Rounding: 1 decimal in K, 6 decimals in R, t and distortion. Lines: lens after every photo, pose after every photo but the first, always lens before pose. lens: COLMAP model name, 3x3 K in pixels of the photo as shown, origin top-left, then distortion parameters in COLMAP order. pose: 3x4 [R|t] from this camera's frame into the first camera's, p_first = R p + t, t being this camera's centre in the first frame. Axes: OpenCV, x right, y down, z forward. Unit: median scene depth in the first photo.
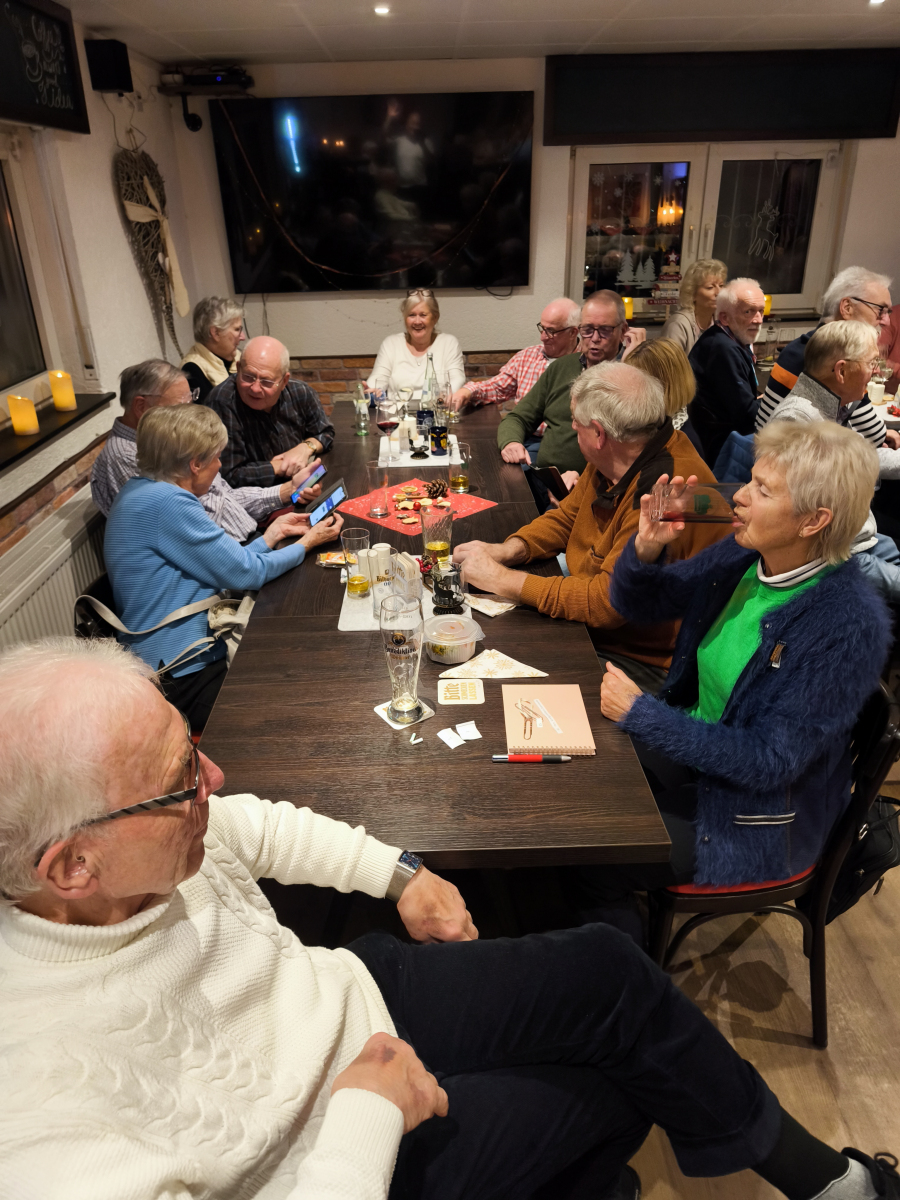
lens RADIAL K [[826.9, 0, 450.0], [0, 826.9, 600.0], [0, 0, 1]] dist [0.000908, -0.000841]
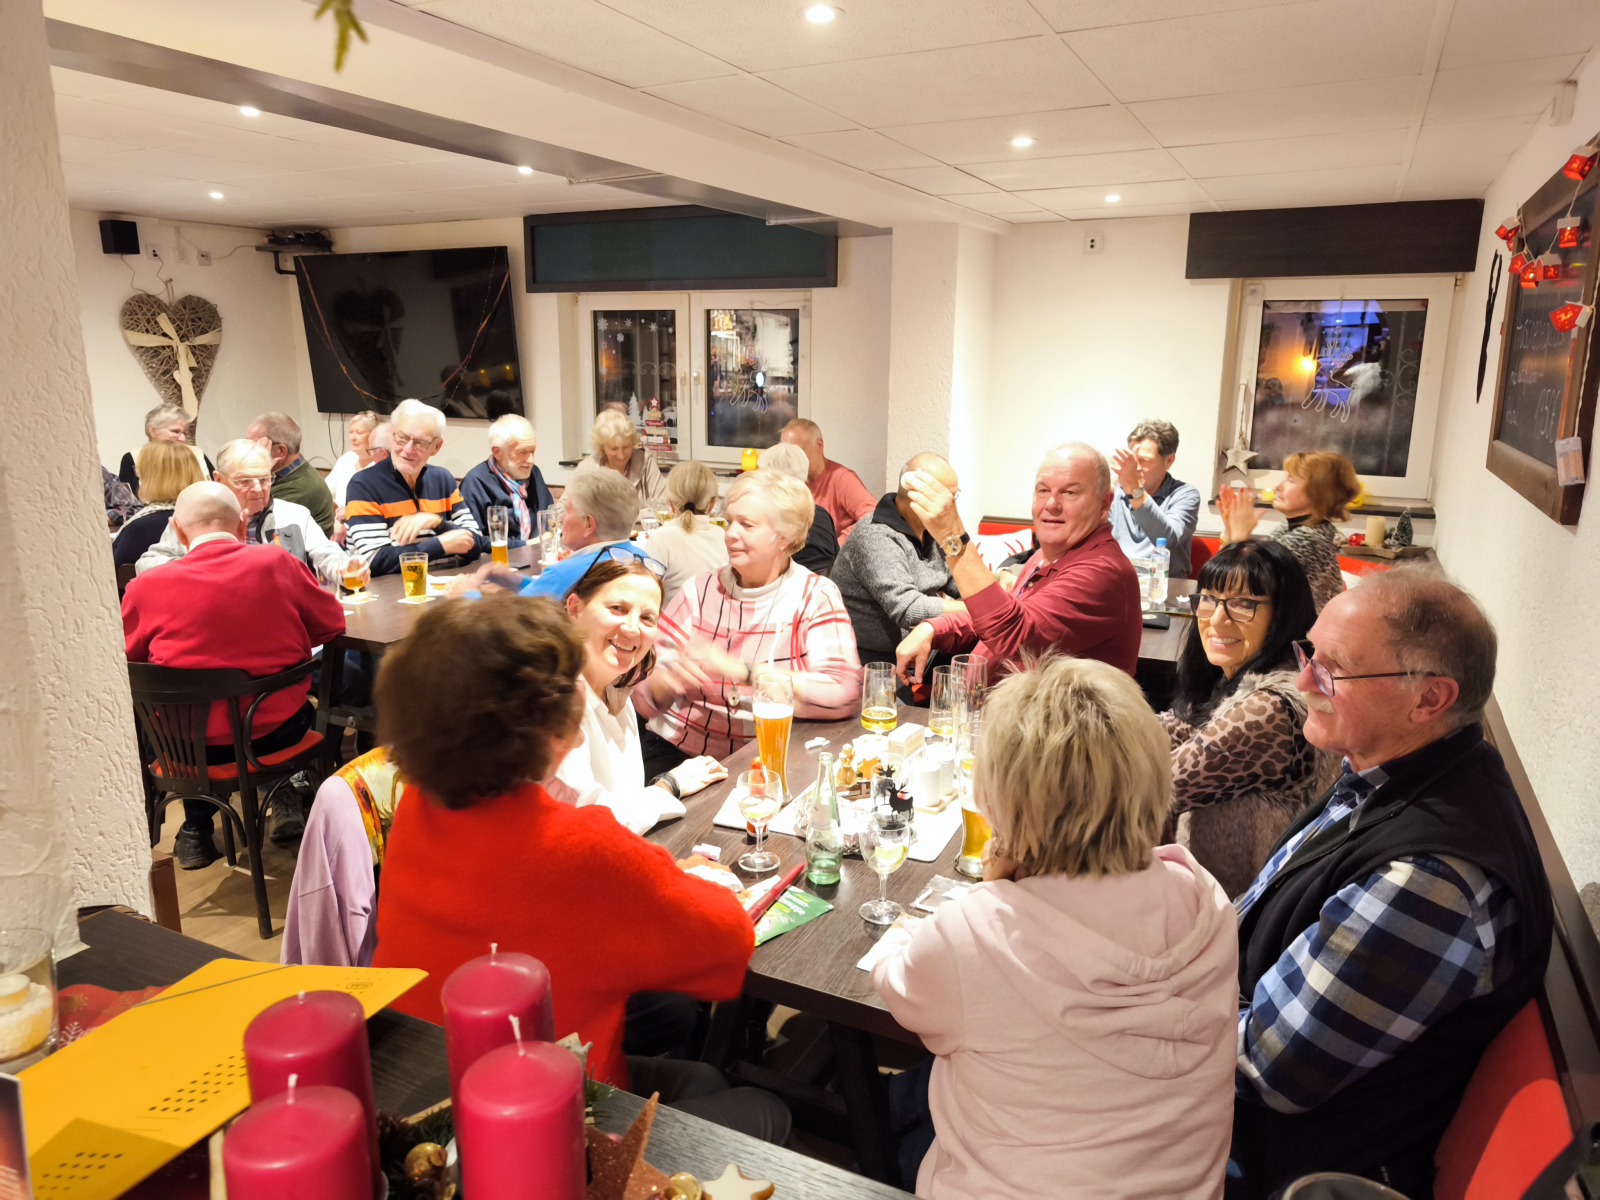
lens RADIAL K [[1102.5, 0, 800.0], [0, 1102.5, 600.0], [0, 0, 1]] dist [0.000908, -0.000841]
pose [[0.893025, 0.127617, -0.431532, 1.063528], [-0.219081, 0.960924, -0.169198, -0.014709], [0.393077, 0.245638, 0.886088, -0.004382]]
